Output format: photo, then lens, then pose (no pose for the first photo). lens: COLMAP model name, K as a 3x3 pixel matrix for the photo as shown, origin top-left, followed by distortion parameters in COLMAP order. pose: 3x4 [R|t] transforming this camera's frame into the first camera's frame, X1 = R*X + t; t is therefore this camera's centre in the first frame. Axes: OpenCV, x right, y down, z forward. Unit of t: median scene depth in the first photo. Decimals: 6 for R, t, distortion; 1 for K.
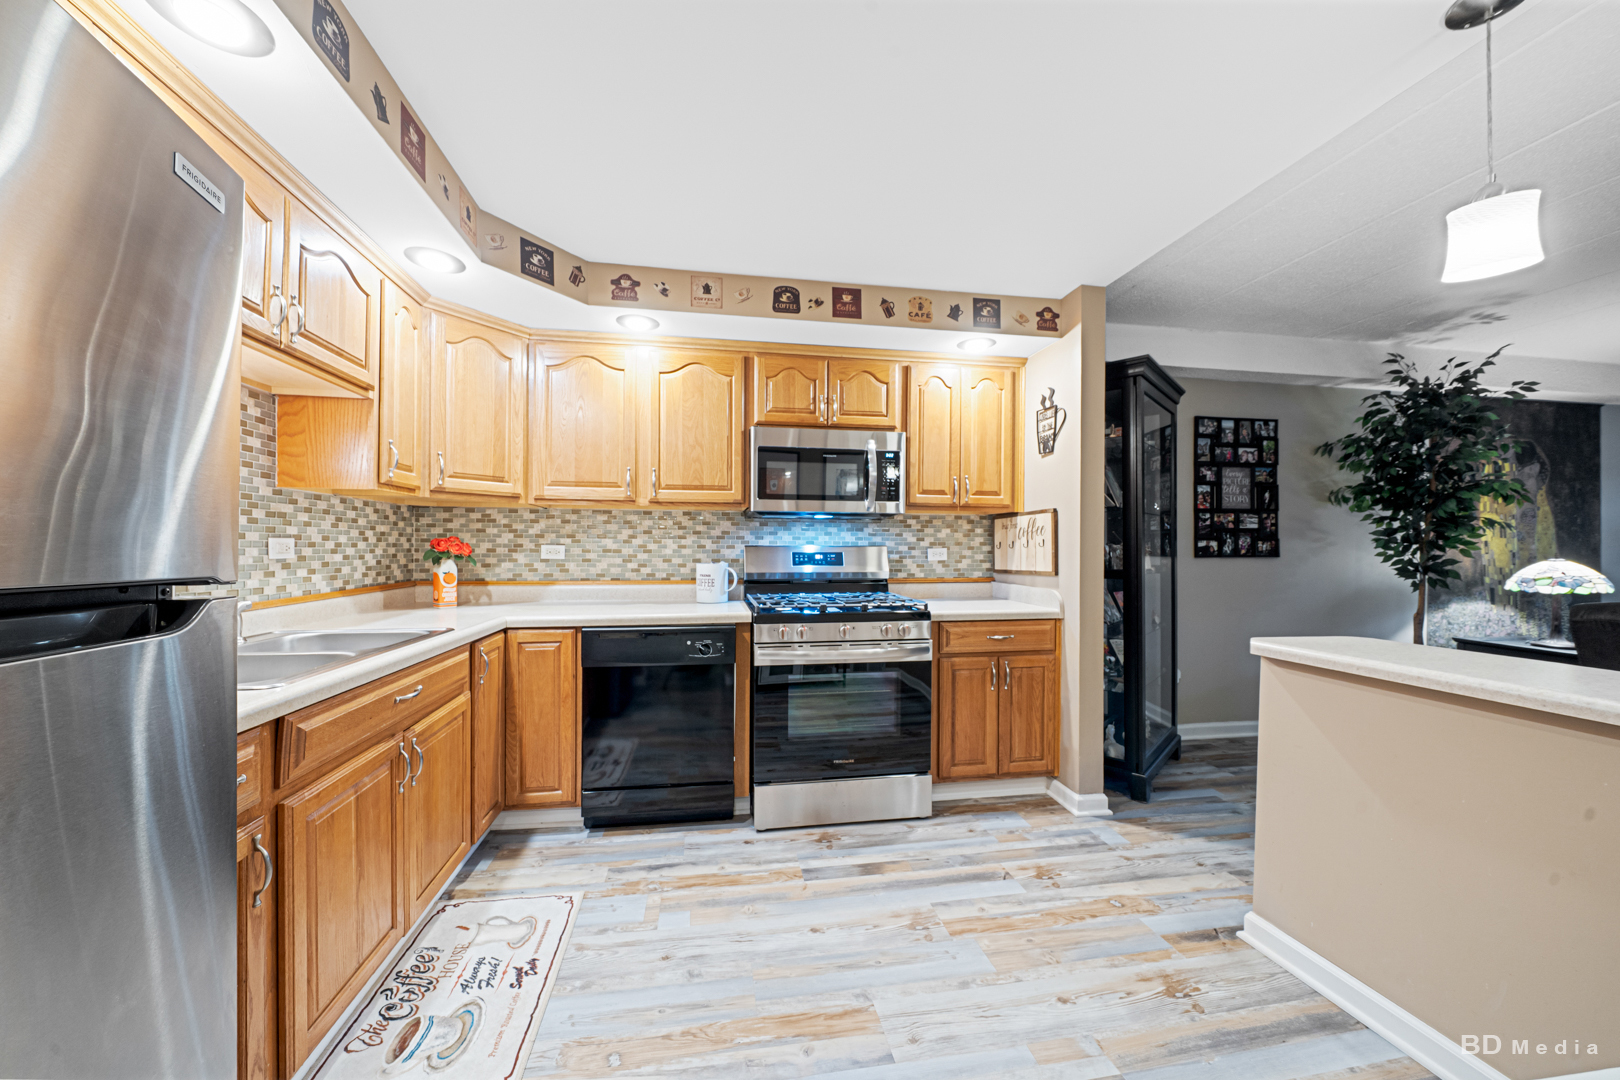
lens RADIAL K [[570.4, 0, 793.2], [0, 570.4, 546.2], [0, 0, 1]] dist [-0.000378, -0.000123]
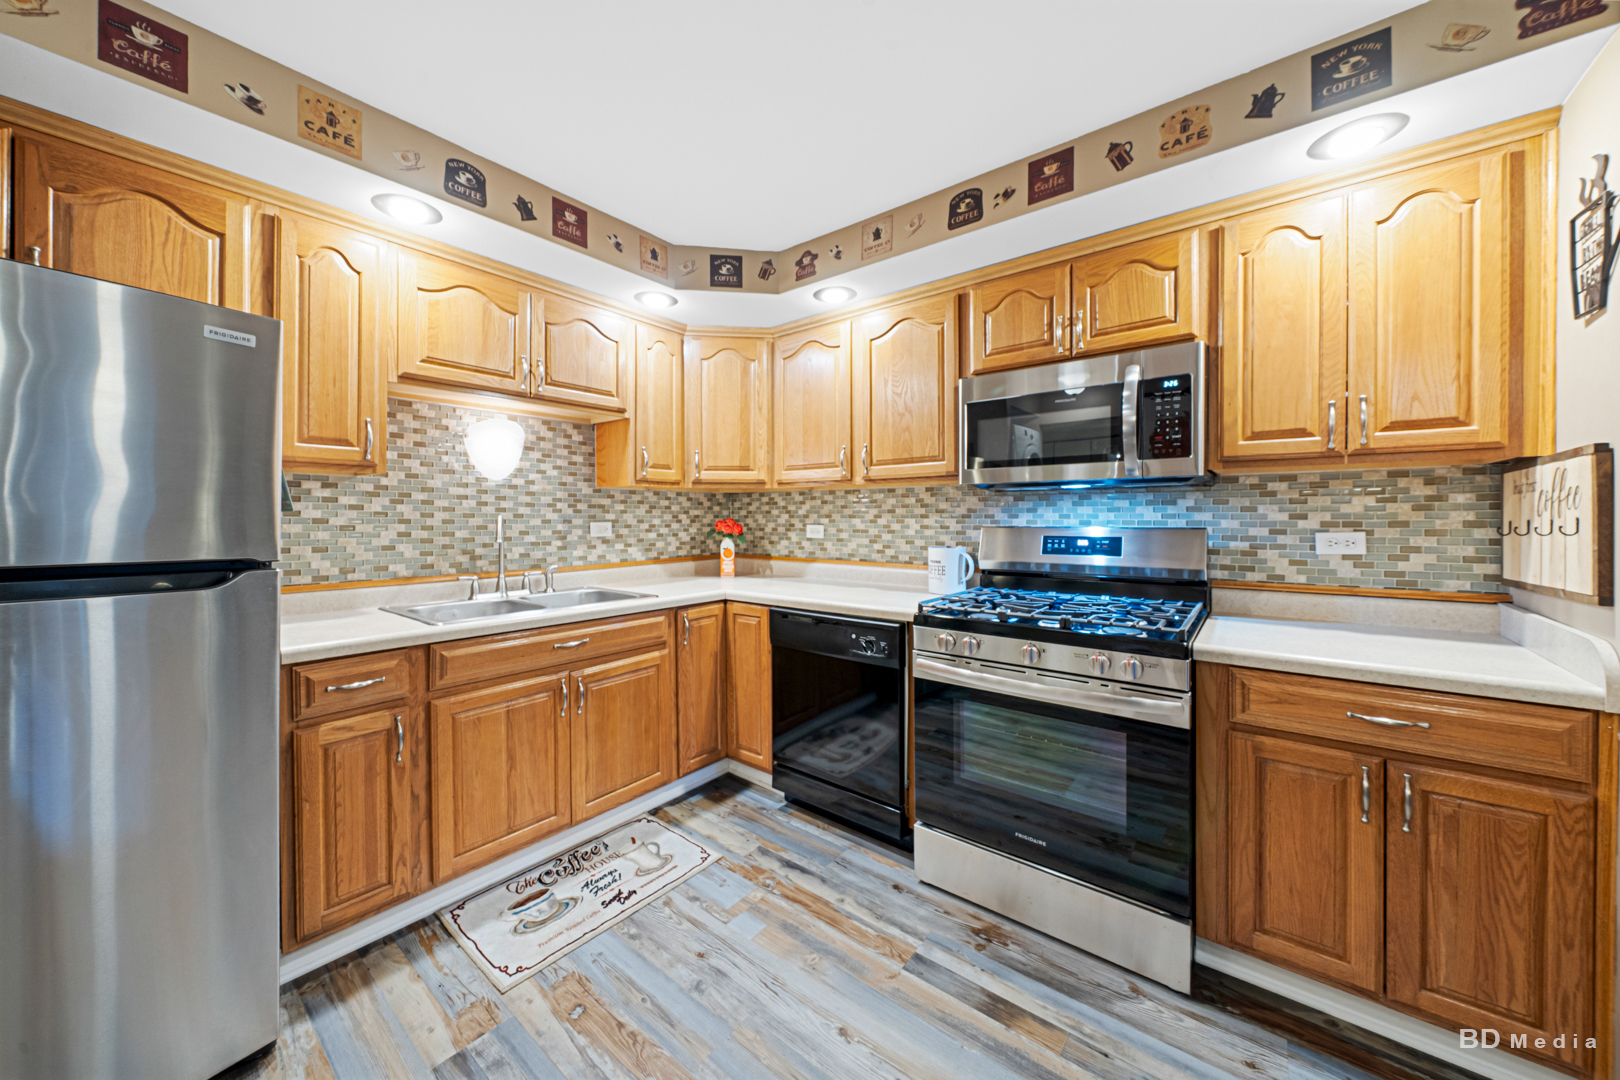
lens RADIAL K [[572.3, 0, 801.2], [0, 572.3, 520.3], [0, 0, 1]] dist [-0.001165, -0.000247]
pose [[0.668331, -0.001398, -0.743863, 0.405674], [0.005598, 0.999979, 0.003151, -0.016188], [0.743843, -0.006270, 0.668325, 0.312775]]
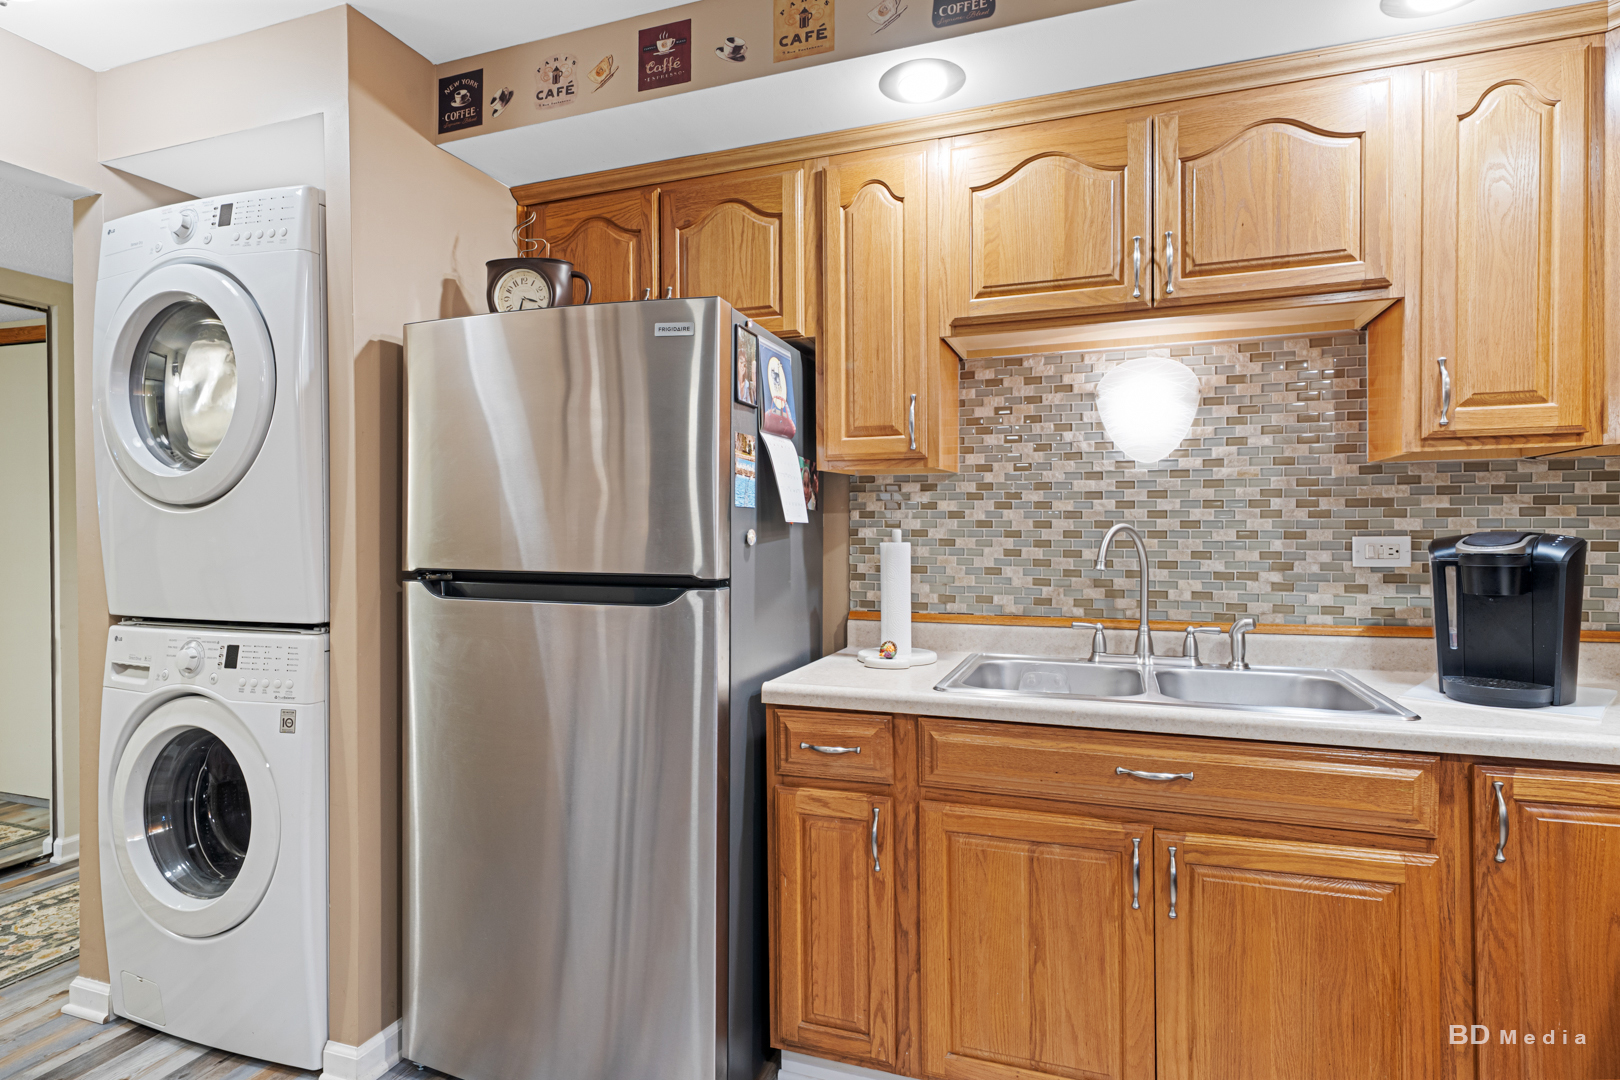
lens RADIAL K [[856.4, 0, 801.5], [0, 856.4, 541.4], [0, 0, 1]] dist [0.000797, 0.000250]
pose [[-0.483693, 0.007055, -0.875209, 0.249333], [0.004313, 0.999975, 0.005678, -0.013209], [0.875227, -0.001028, -0.483711, 0.686003]]
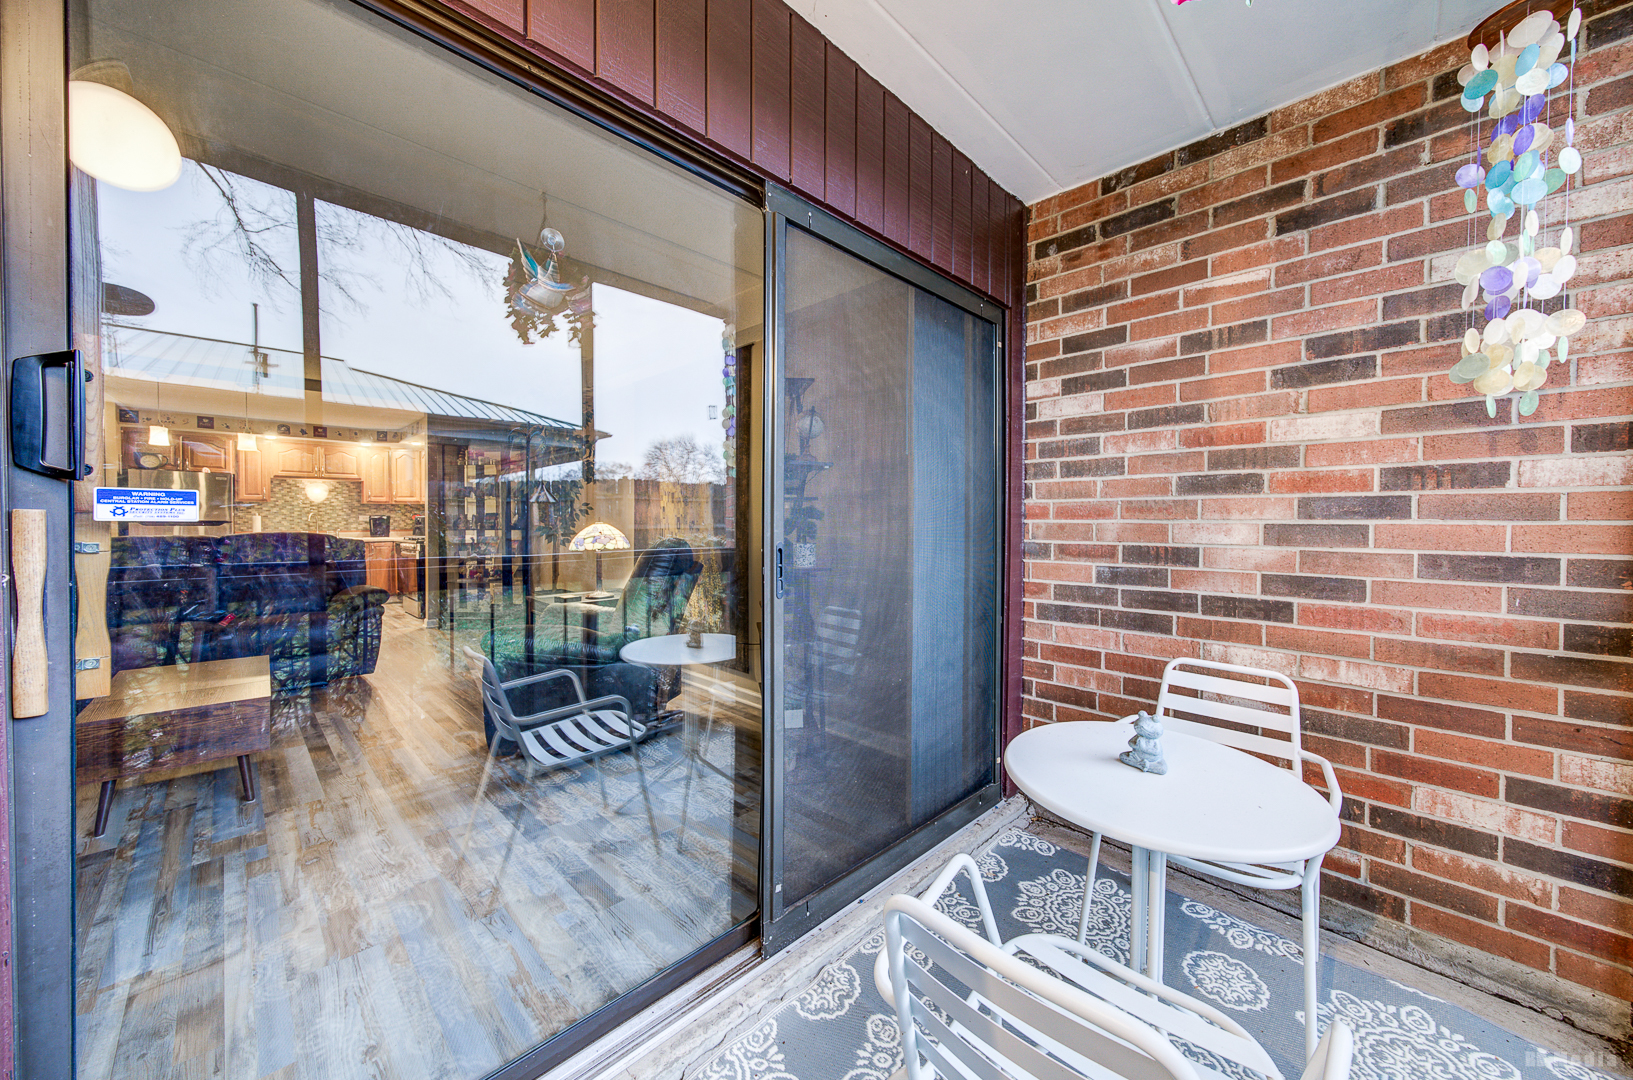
lens RADIAL K [[574.4, 0, 822.4], [0, 574.4, 529.6], [0, 0, 1]] dist [0.000815, 0.000047]
pose [[0.600275, 0.010620, -0.799723, 3.444171], [0.004917, 0.999844, 0.016969, 0.025289], [0.799778, -0.014119, 0.600129, 0.890629]]
